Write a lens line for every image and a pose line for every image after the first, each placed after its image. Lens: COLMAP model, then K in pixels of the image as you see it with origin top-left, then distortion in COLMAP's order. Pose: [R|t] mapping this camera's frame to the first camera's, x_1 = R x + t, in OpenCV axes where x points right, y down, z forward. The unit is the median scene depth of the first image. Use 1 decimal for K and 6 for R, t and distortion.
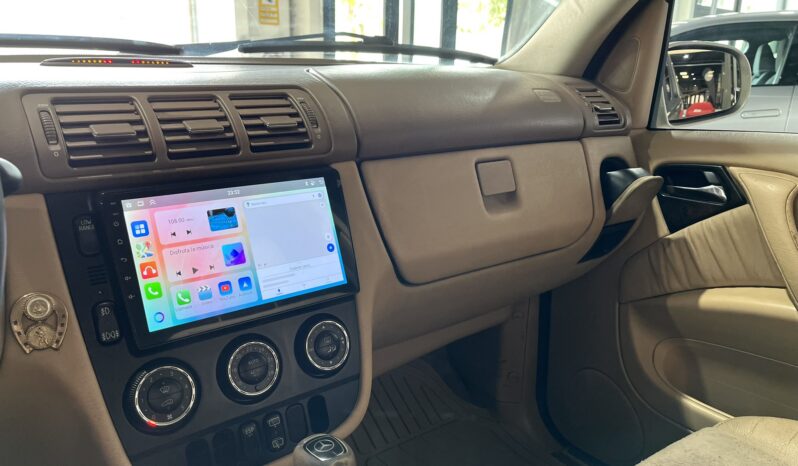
lens RADIAL K [[603.1, 0, 399.0], [0, 603.1, 233.0], [0, 0, 1]] dist [0.052978, -0.095418]
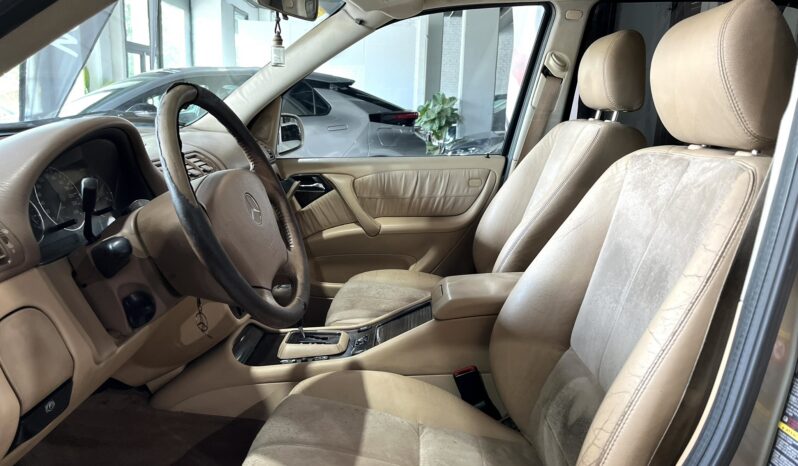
lens RADIAL K [[587.6, 0, 405.9], [0, 587.6, 232.0], [0, 0, 1]] dist [0.008203, -0.000683]
pose [[0.633553, -0.155007, 0.758013, -0.911633], [0.177619, 0.982698, 0.052499, 0.039912], [-0.753035, 0.101377, 0.650123, -0.595234]]
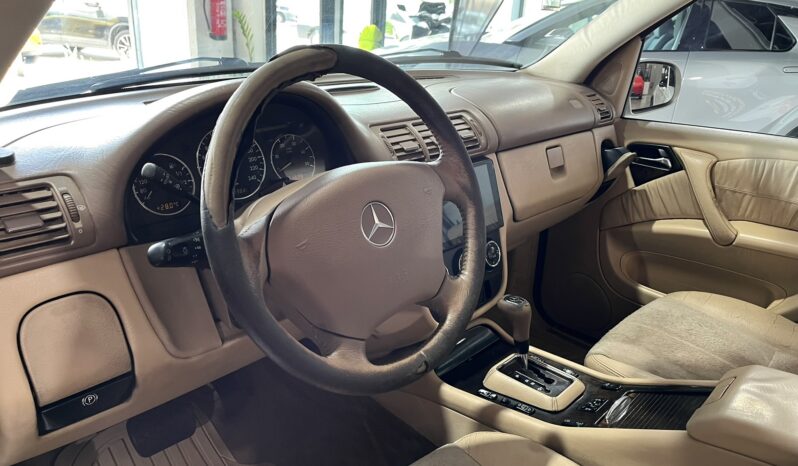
lens RADIAL K [[587.6, 0, 405.9], [0, 587.6, 232.0], [0, 0, 1]] dist [0.008203, -0.000683]
pose [[0.987566, -0.016571, 0.156332, -0.427969], [-0.000913, 0.993808, 0.111106, -0.055420], [-0.157205, -0.109868, 0.981435, -0.481872]]
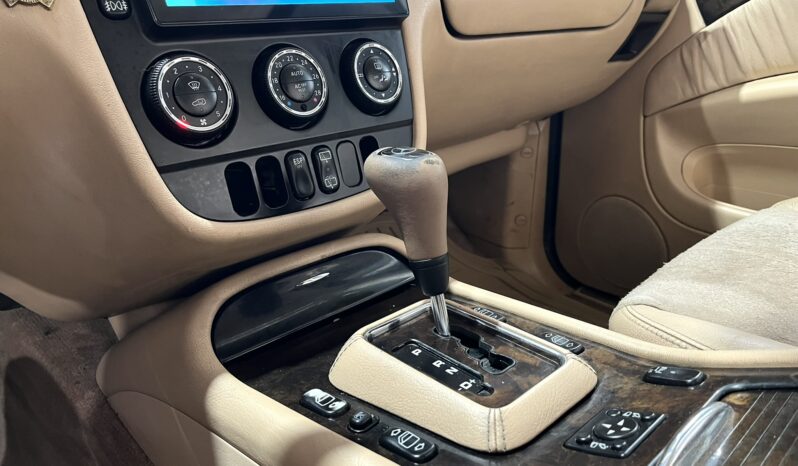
lens RADIAL K [[603.1, 0, 399.0], [0, 603.1, 233.0], [0, 0, 1]] dist [0.052978, -0.095418]
pose [[0.995852, -0.052489, 0.074326, -0.102480], [0.043552, 0.992160, 0.117143, 0.192553], [-0.079892, -0.113420, 0.990330, 0.103592]]
